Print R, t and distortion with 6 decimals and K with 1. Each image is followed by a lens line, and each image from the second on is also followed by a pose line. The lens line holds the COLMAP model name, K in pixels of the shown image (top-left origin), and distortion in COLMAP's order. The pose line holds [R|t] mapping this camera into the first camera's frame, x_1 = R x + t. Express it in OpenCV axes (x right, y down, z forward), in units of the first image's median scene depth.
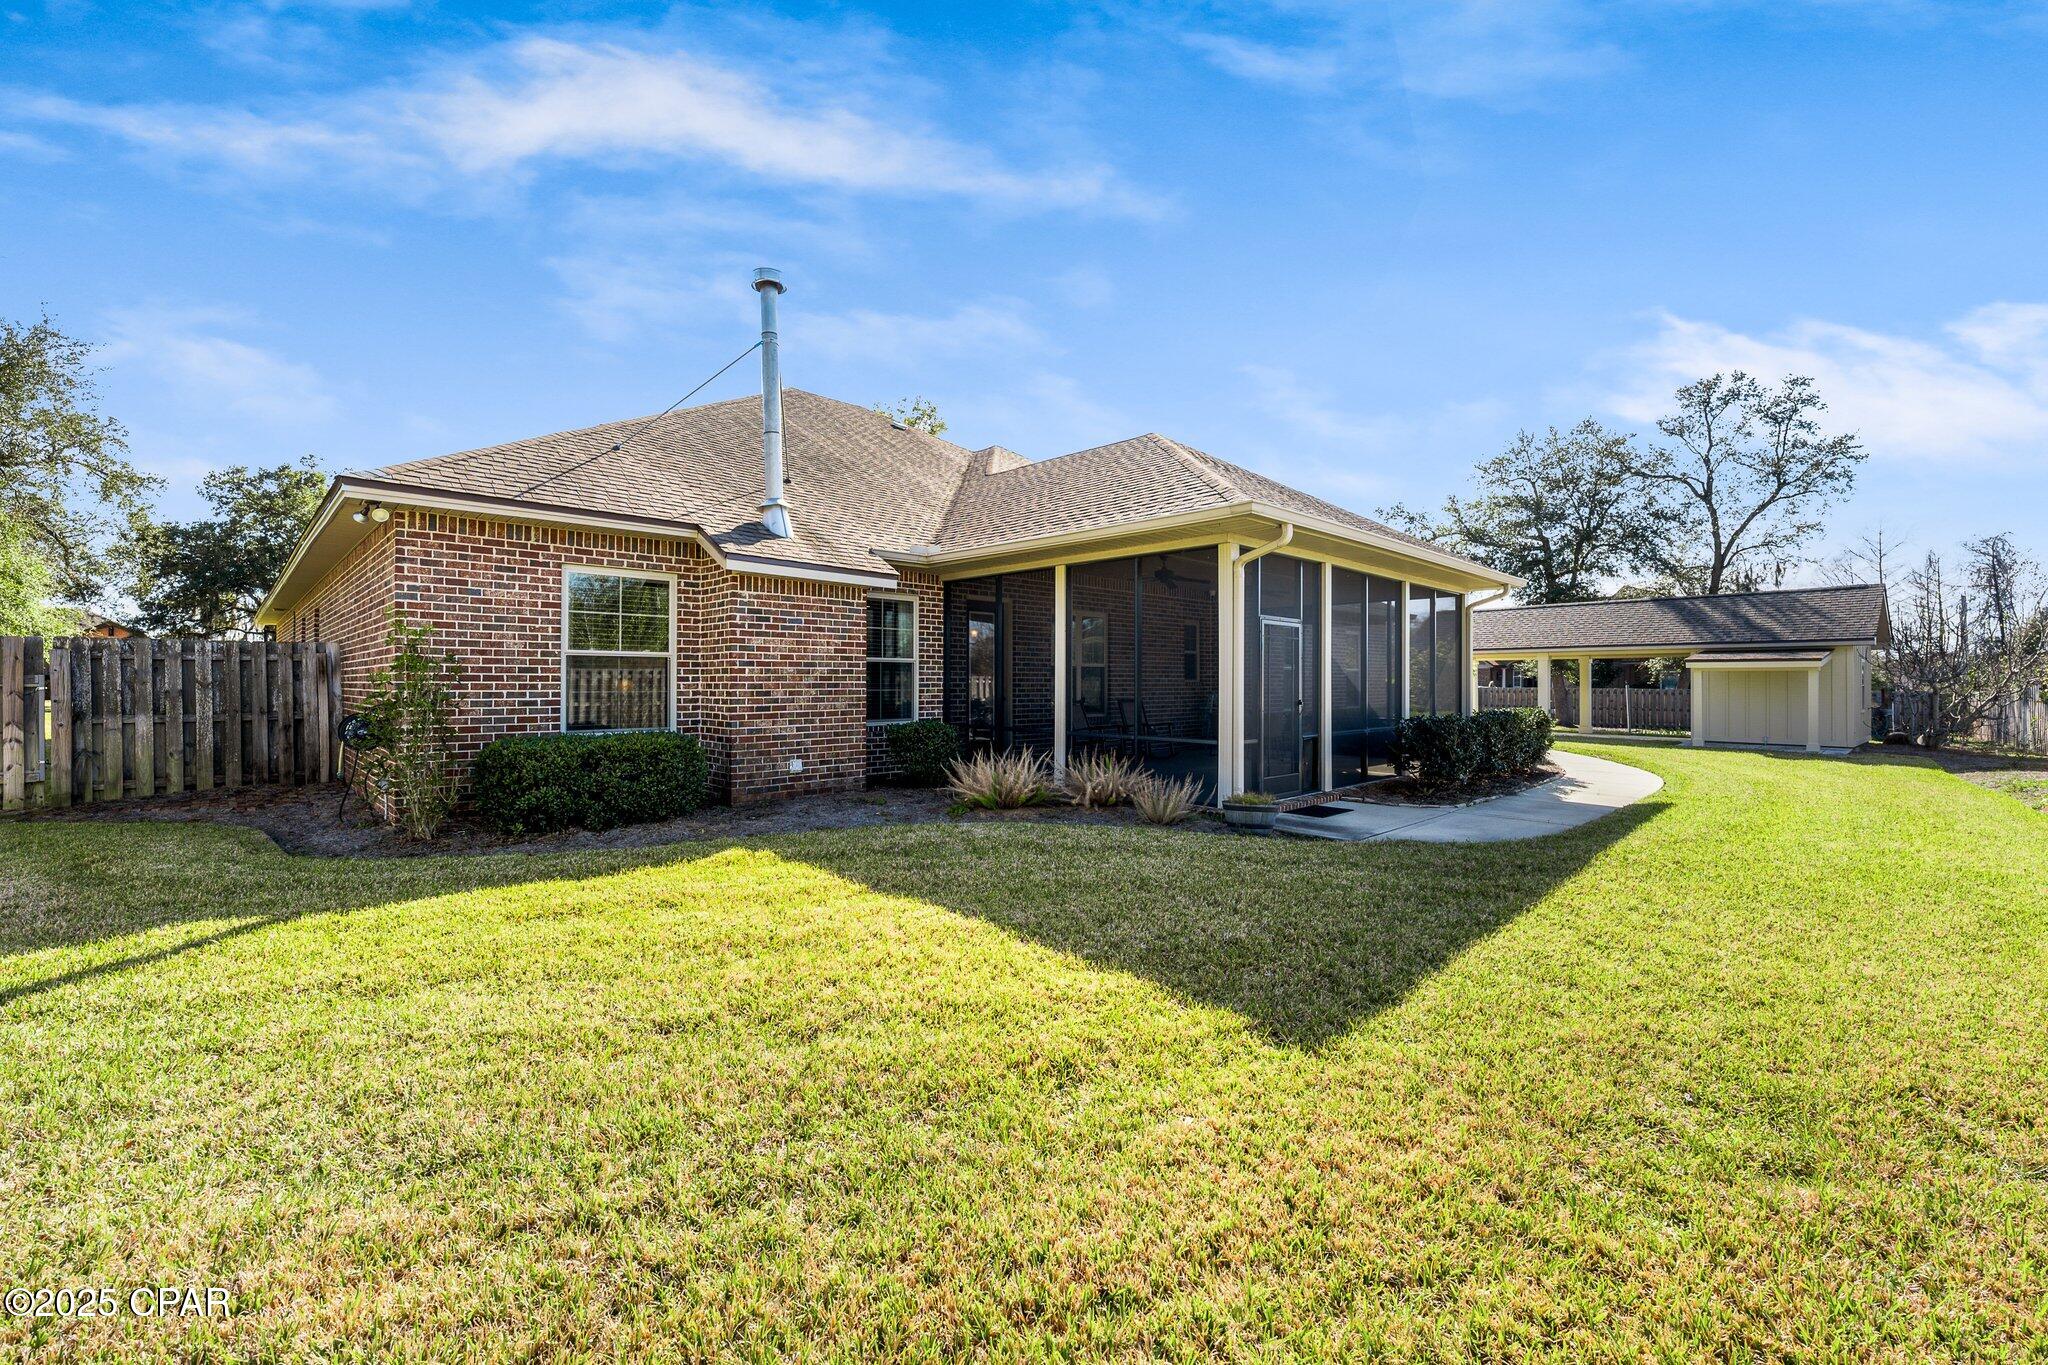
lens RADIAL K [[827.5, 0, 1024.0], [0, 827.5, 682.5], [0, 0, 1]] dist [0.001586, 0.000086]
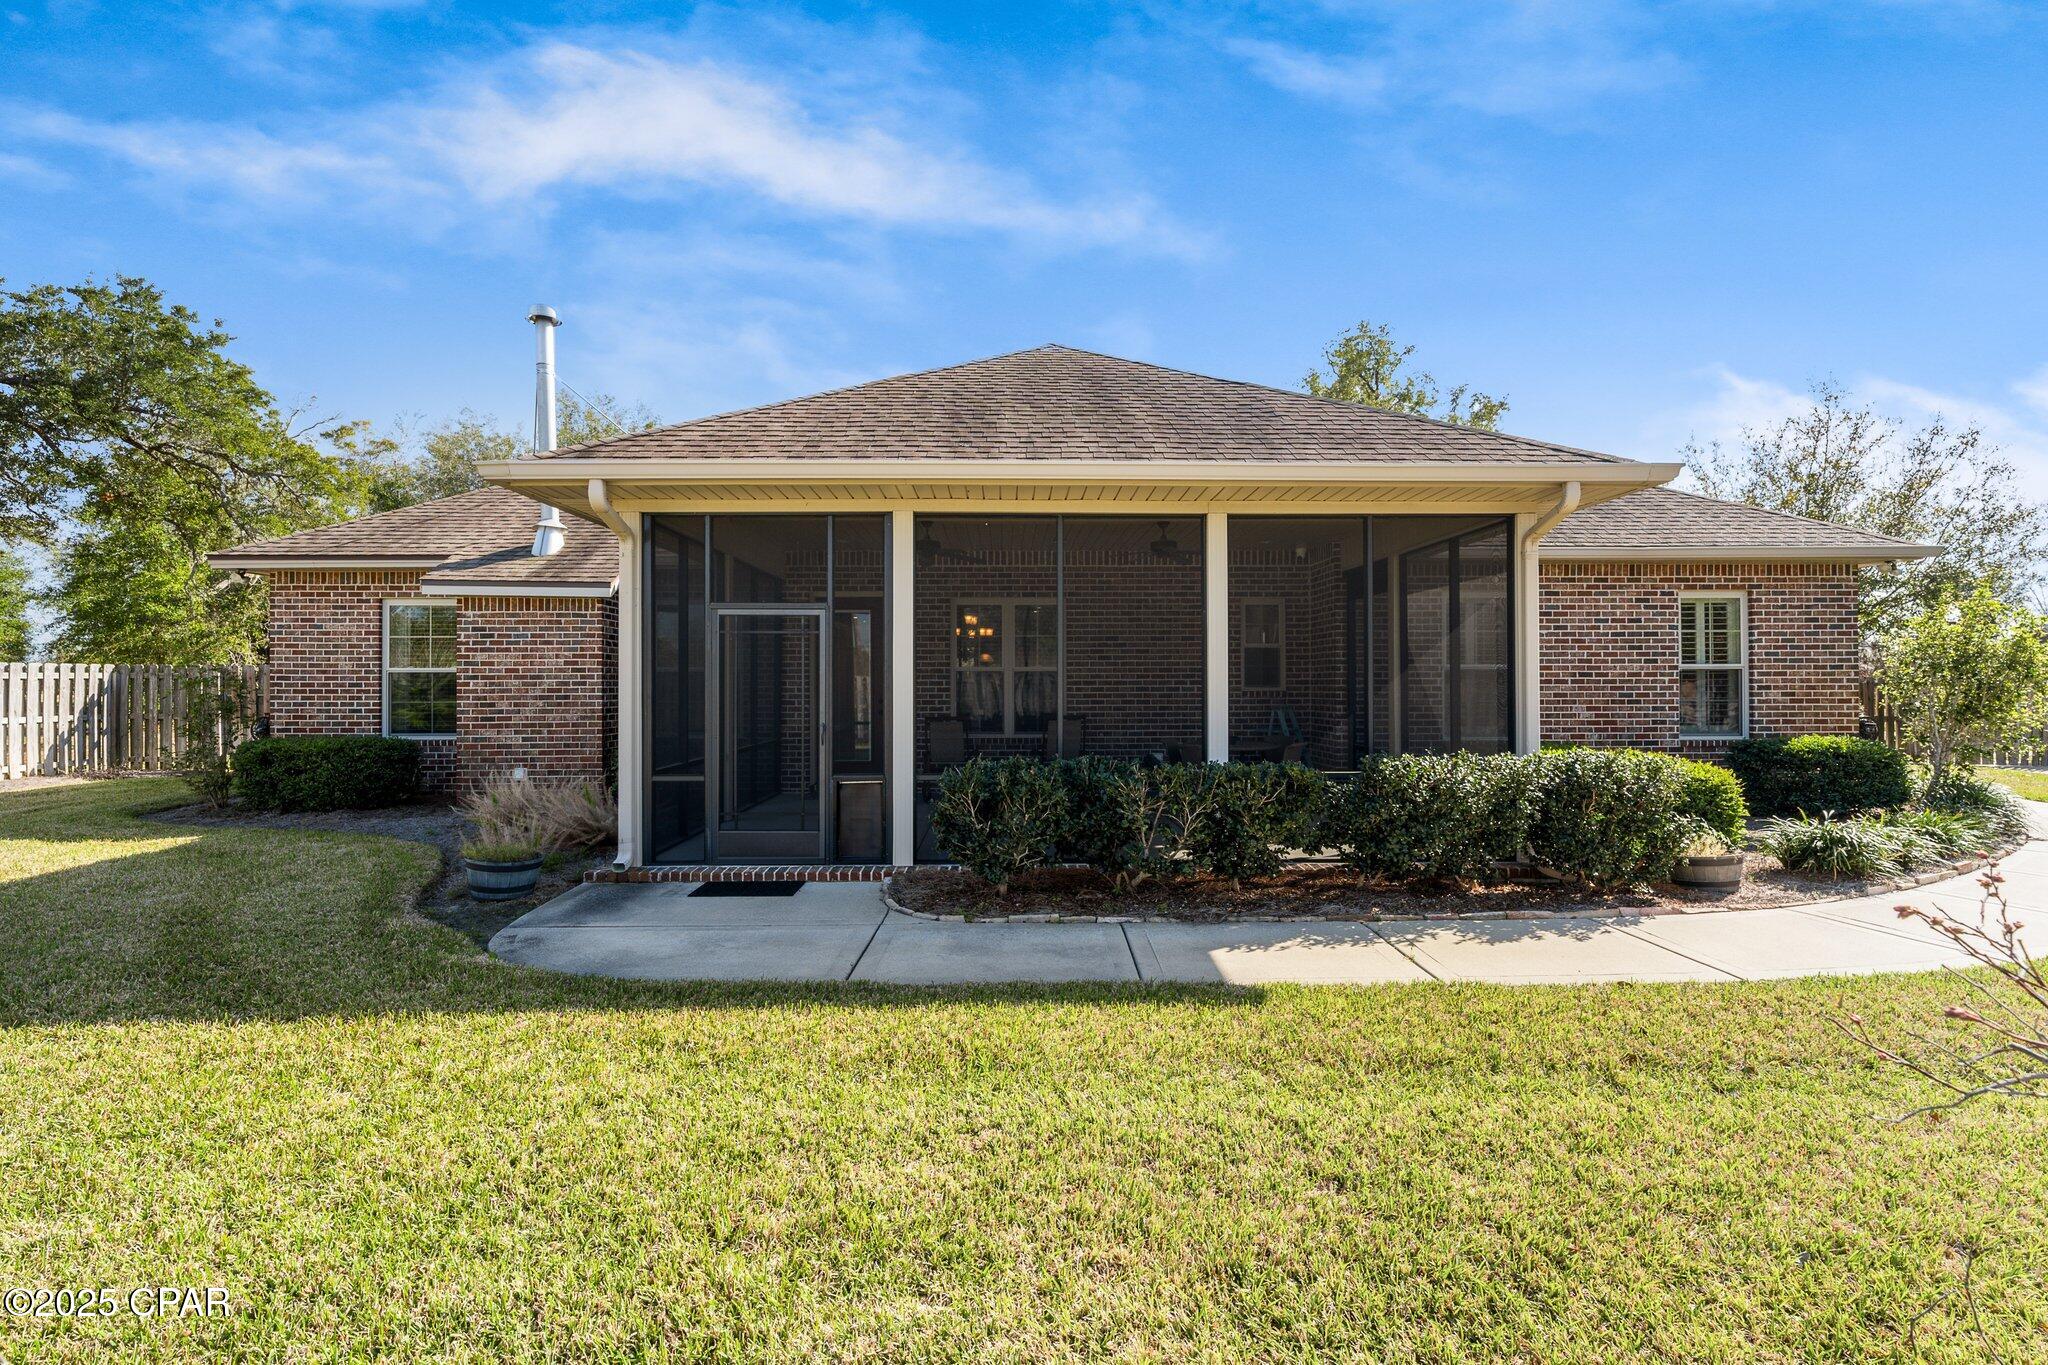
lens RADIAL K [[906.6, 0, 1024.0], [0, 906.6, 682.5], [0, 0, 1]] dist [-0.002778, -0.000262]
pose [[0.742581, -0.008286, -0.669705, 0.982855], [0.002695, 0.999952, -0.009384, -0.002857], [0.669751, 0.005164, 0.742568, 0.583657]]
